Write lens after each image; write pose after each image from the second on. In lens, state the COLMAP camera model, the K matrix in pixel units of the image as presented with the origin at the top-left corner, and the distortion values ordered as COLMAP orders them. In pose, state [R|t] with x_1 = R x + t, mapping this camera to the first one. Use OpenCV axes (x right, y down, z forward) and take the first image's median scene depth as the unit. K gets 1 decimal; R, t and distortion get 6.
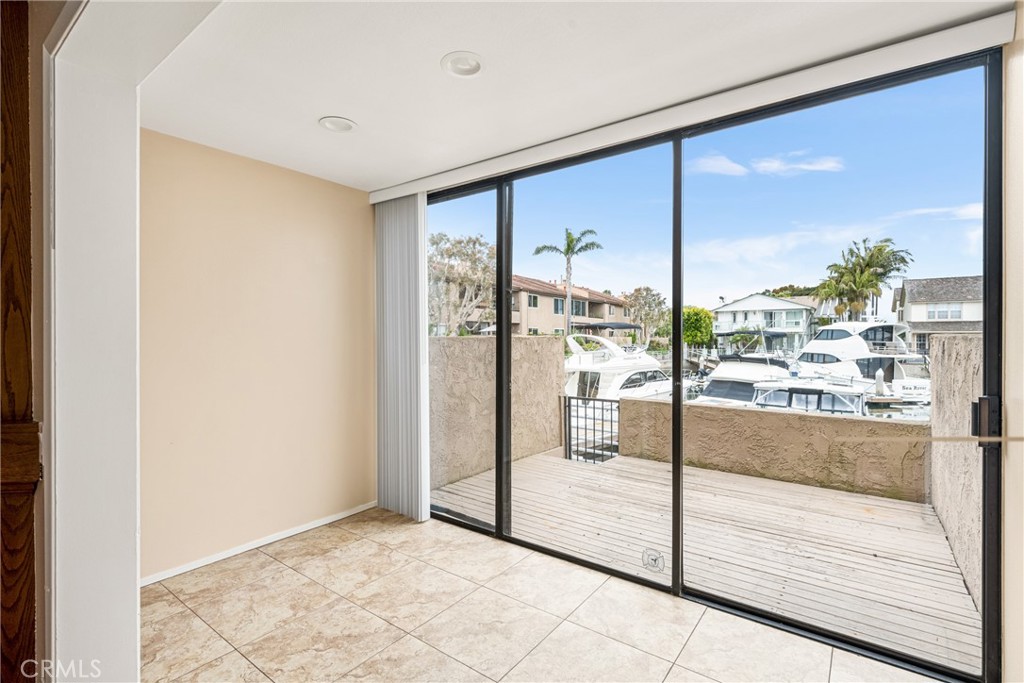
lens RADIAL K [[476.3, 0, 512.0], [0, 476.3, 341.5], [0, 0, 1]] dist [-0.002668, 0.000022]
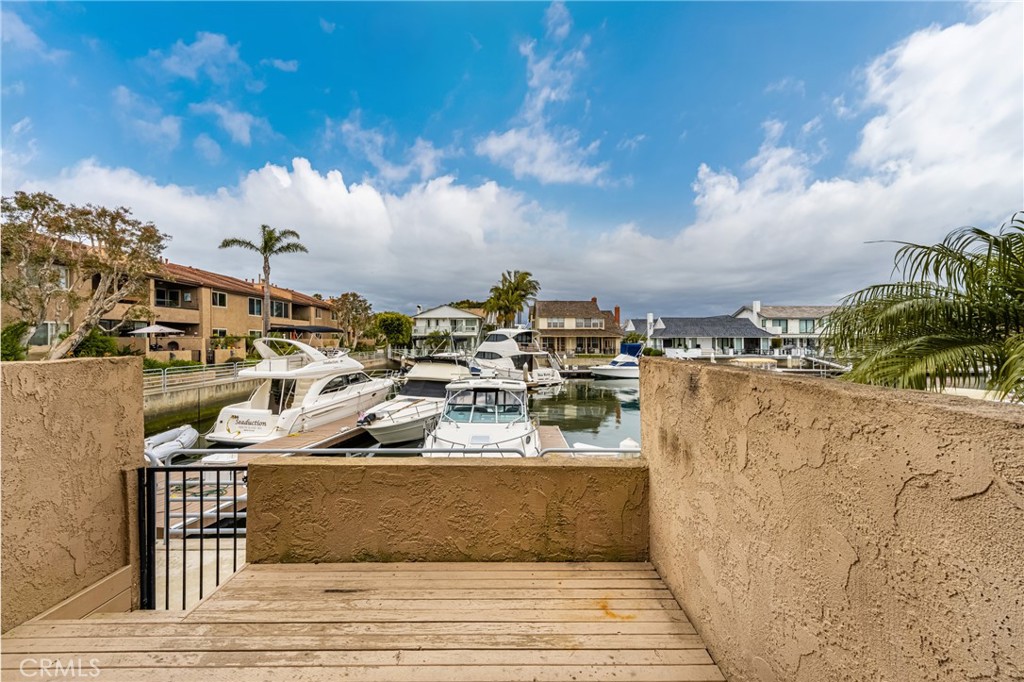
lens RADIAL K [[398.9, 0, 518.4], [0, 398.9, 341.9], [0, 0, 1]] dist [0.008568, 0.000062]
pose [[0.791282, -0.003521, 0.611441, 0.027413], [0.002873, 0.999994, 0.002040, -0.004555], [-0.611445, 0.000142, 0.791287, 0.059106]]
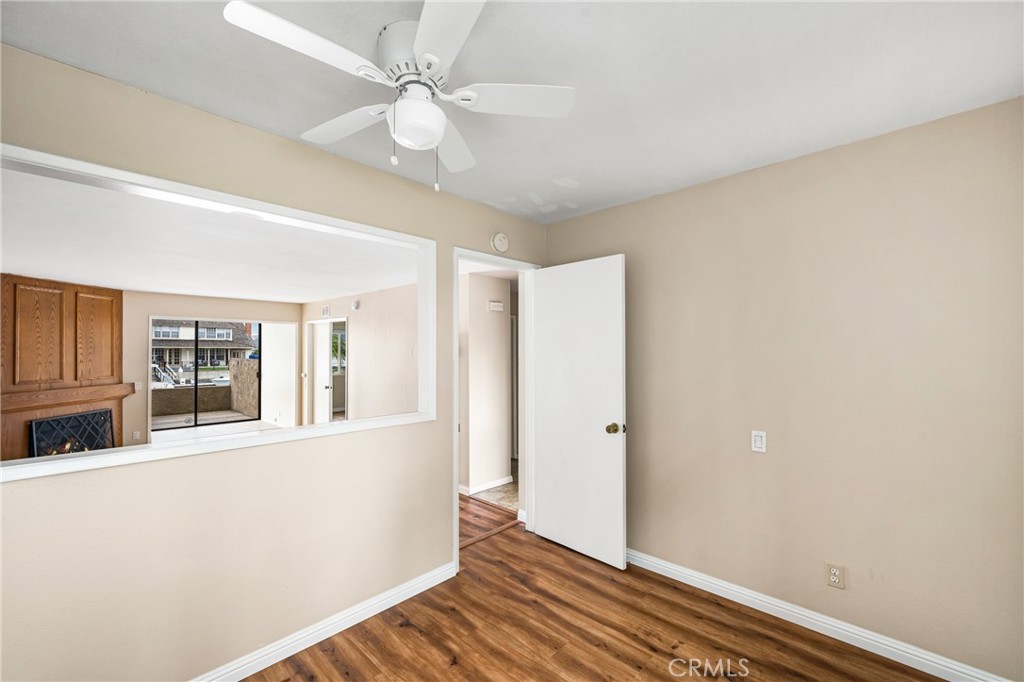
lens RADIAL K [[427.3, 0, 508.5], [0, 427.3, 350.2], [0, 0, 1]] dist [0.012881, -0.000518]
pose [[0.134026, 0.002303, 0.990975, -0.183621], [0.003244, 0.999991, -0.002763, -0.005603], [-0.990972, 0.003585, 0.134018, -0.132383]]
